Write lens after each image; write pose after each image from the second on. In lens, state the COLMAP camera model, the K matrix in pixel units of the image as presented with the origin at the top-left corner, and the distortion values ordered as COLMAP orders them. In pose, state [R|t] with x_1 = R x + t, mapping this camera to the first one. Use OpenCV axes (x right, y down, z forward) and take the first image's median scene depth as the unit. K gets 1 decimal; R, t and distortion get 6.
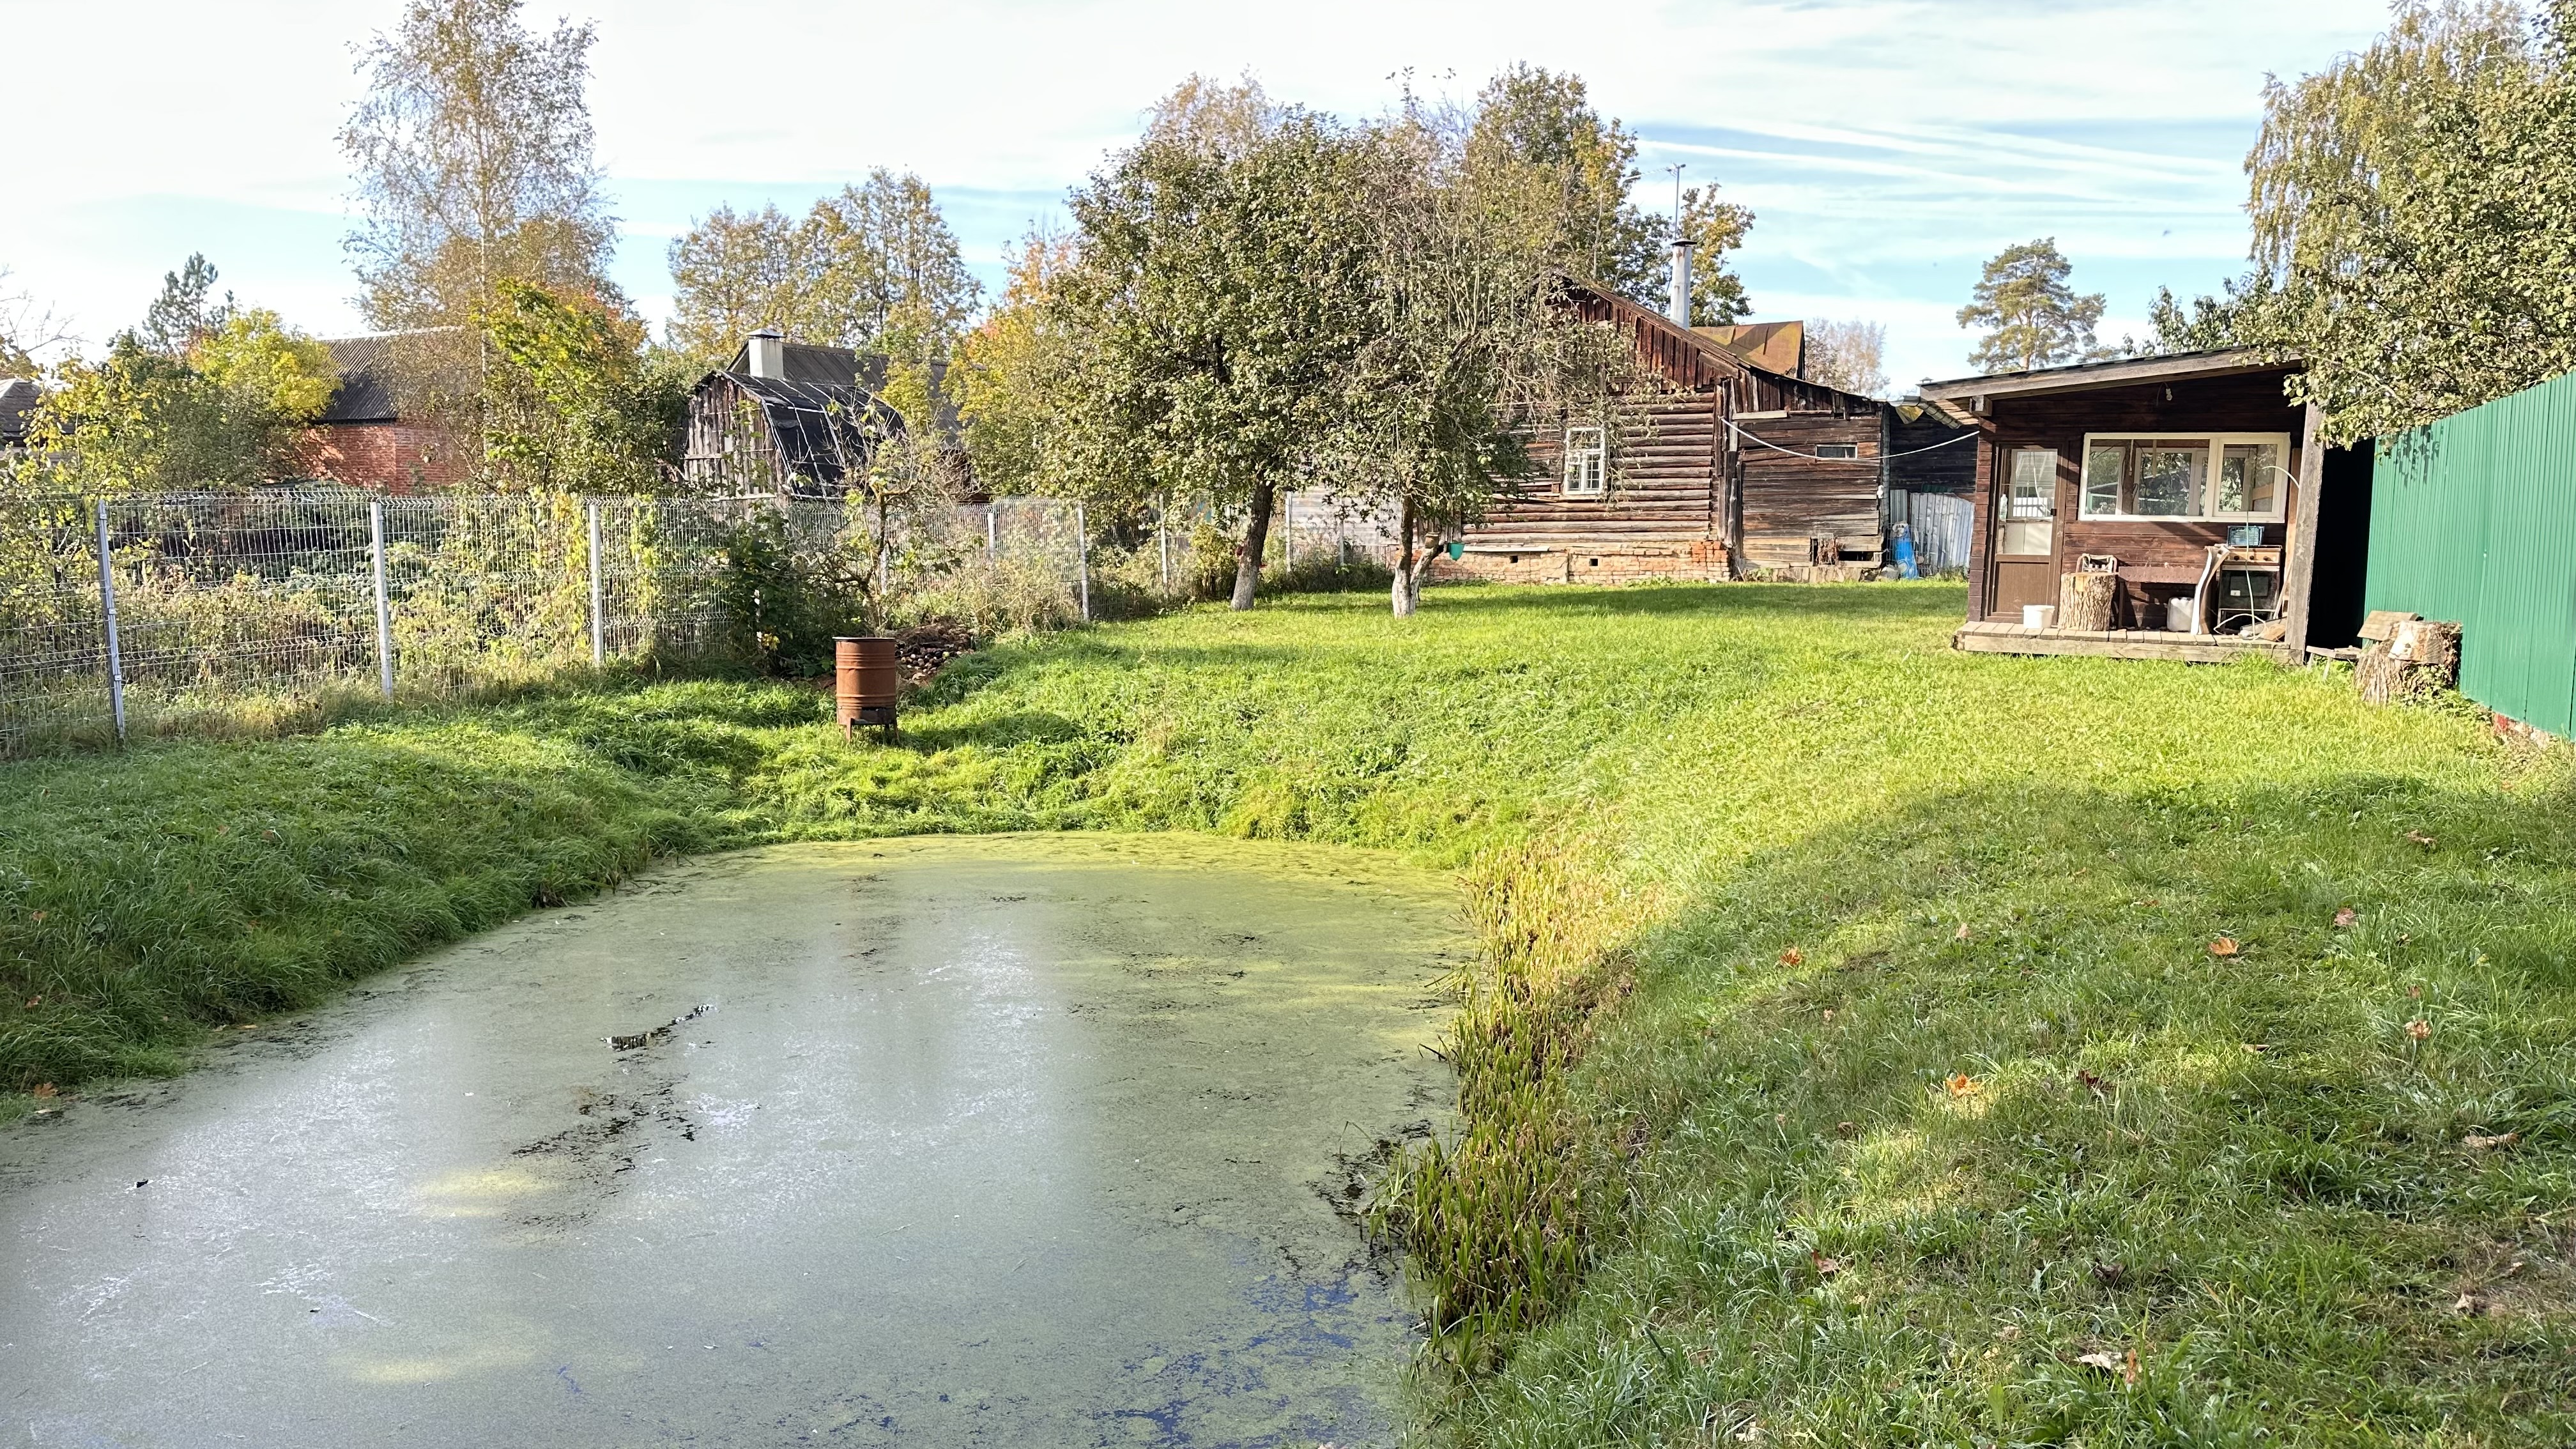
lens RADIAL K [[1758.7, 0, 1292.4], [0, 1758.7, 727.1], [0, 0, 1]] dist [0.178400, -0.296006]
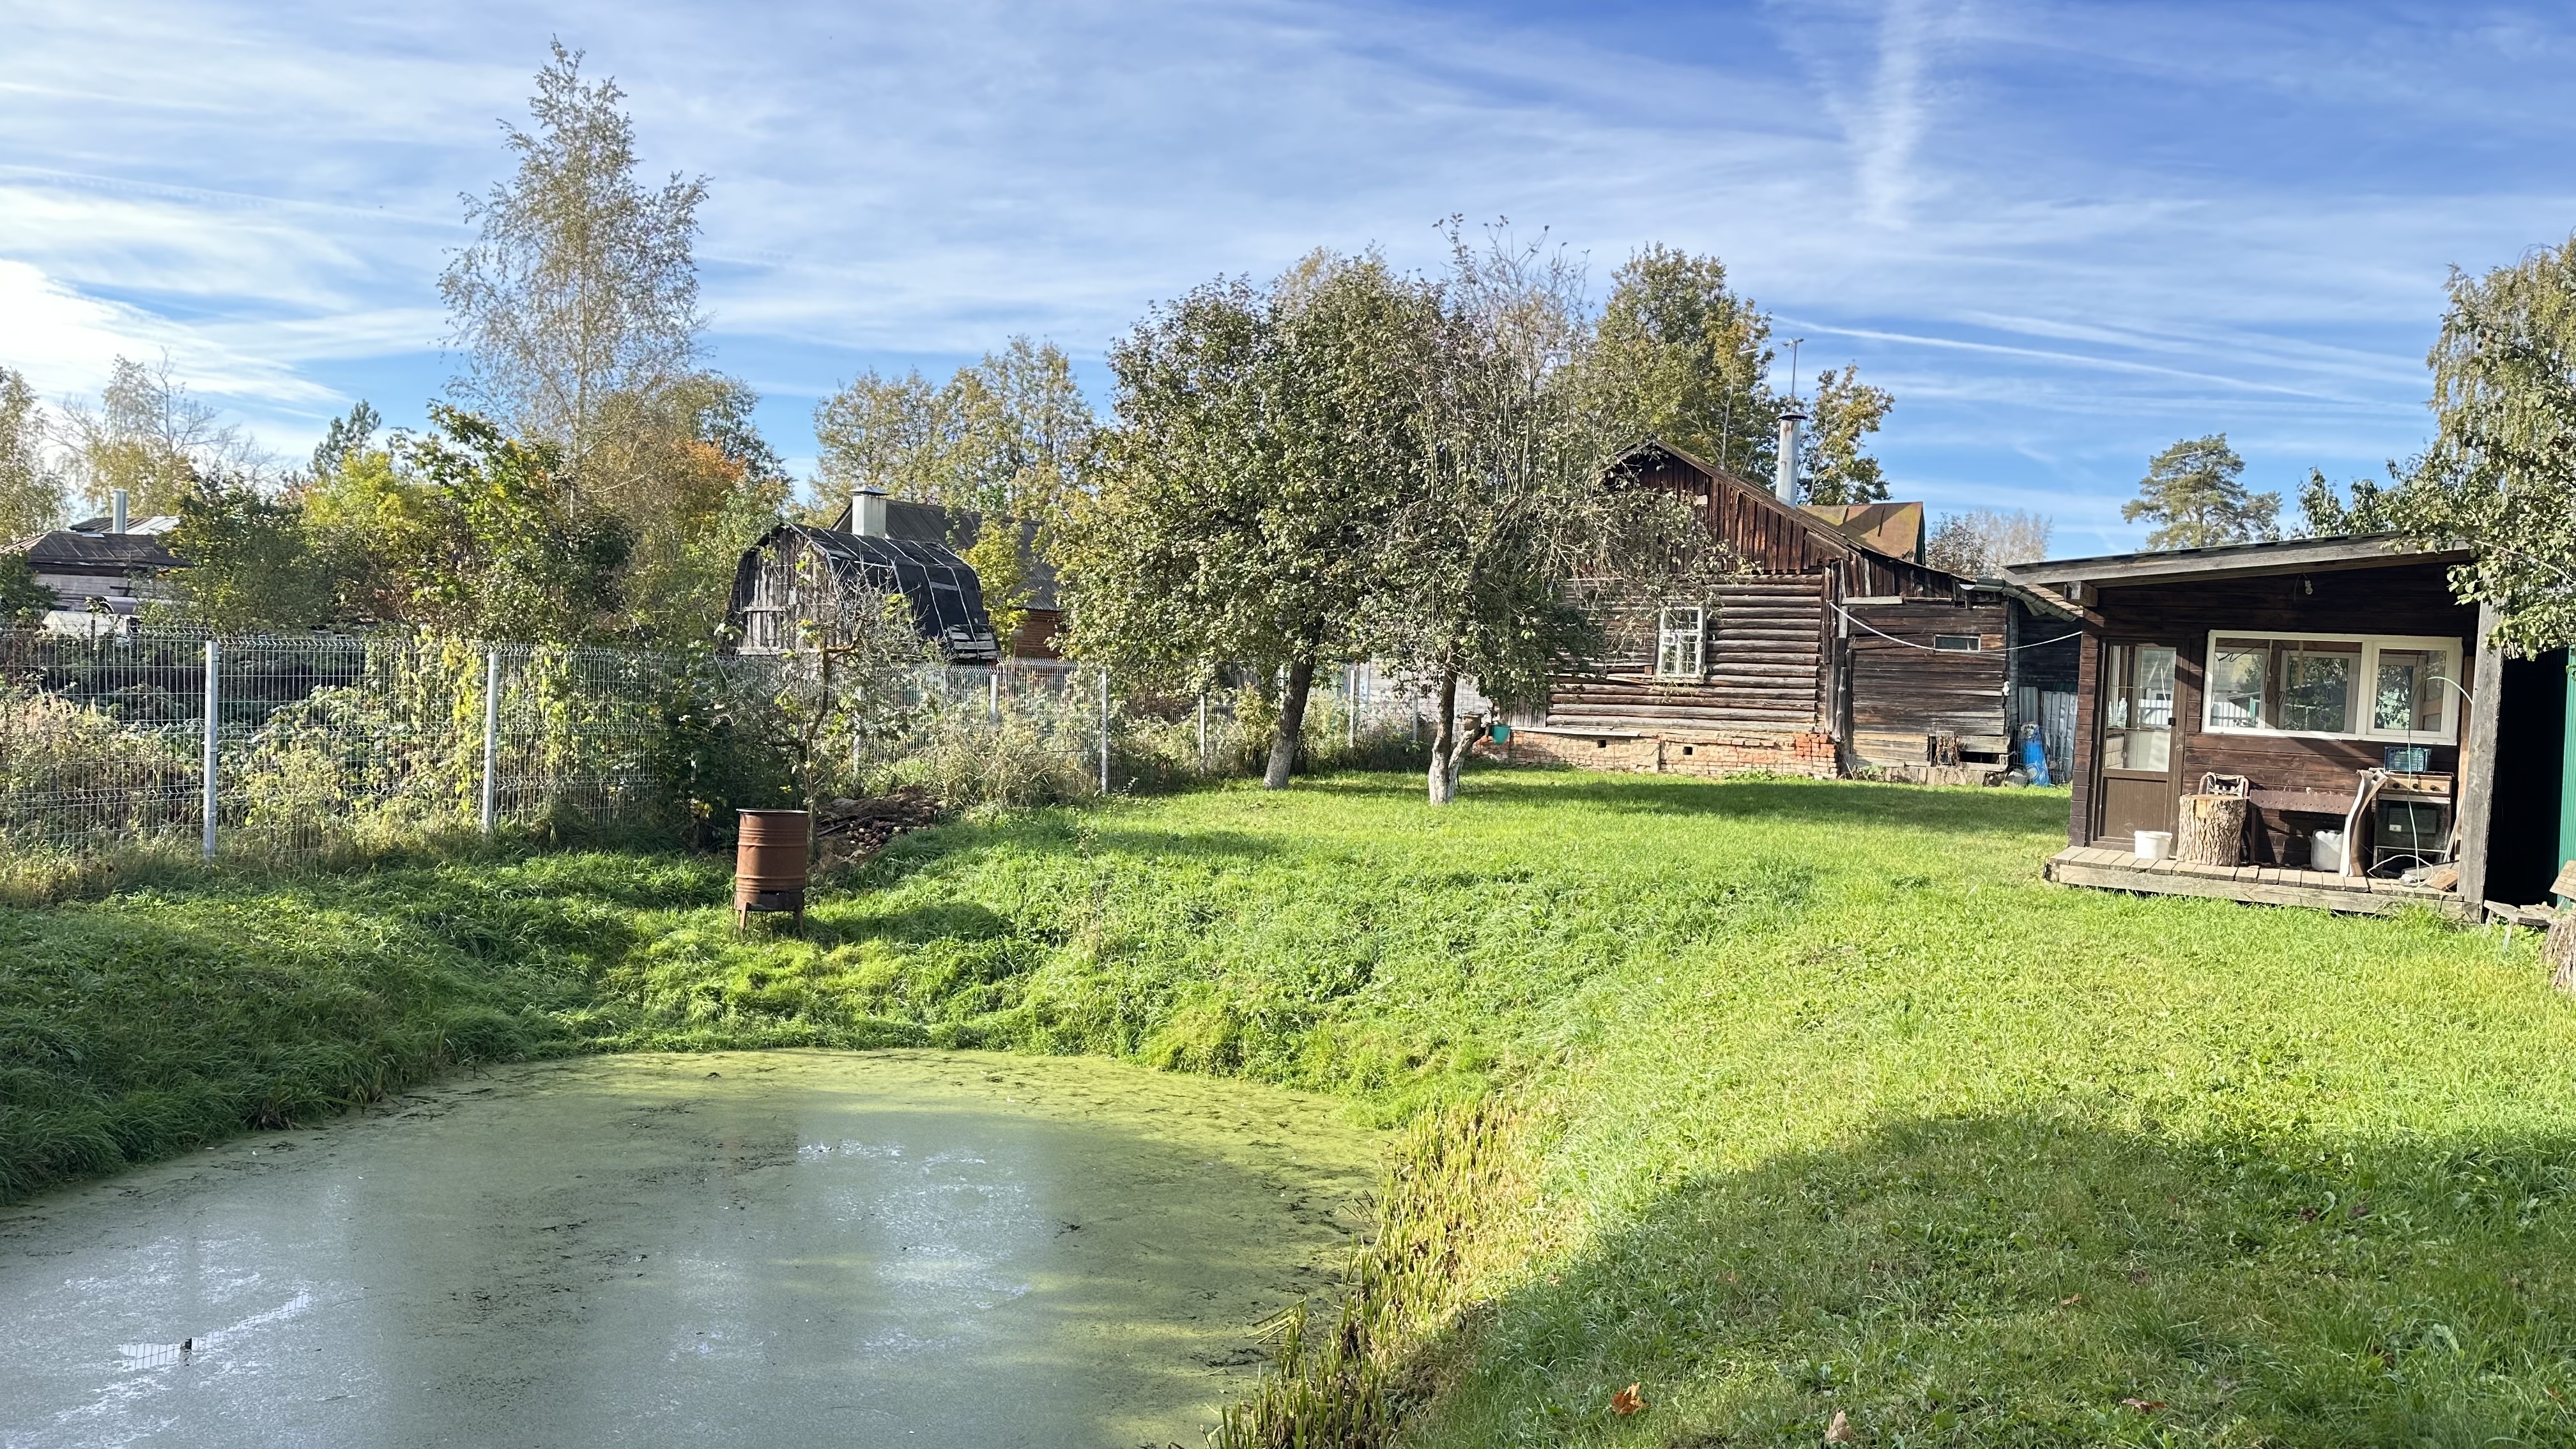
lens RADIAL K [[1760.6, 0, 1314.3], [0, 1760.6, 727.6], [0, 0, 1]] dist [0.168673, -0.247483]
pose [[0.996539, 0.037735, -0.074063, 0.066777], [-0.044627, 0.994598, -0.093720, -0.015224], [0.070126, 0.096701, 0.992840, 0.104809]]
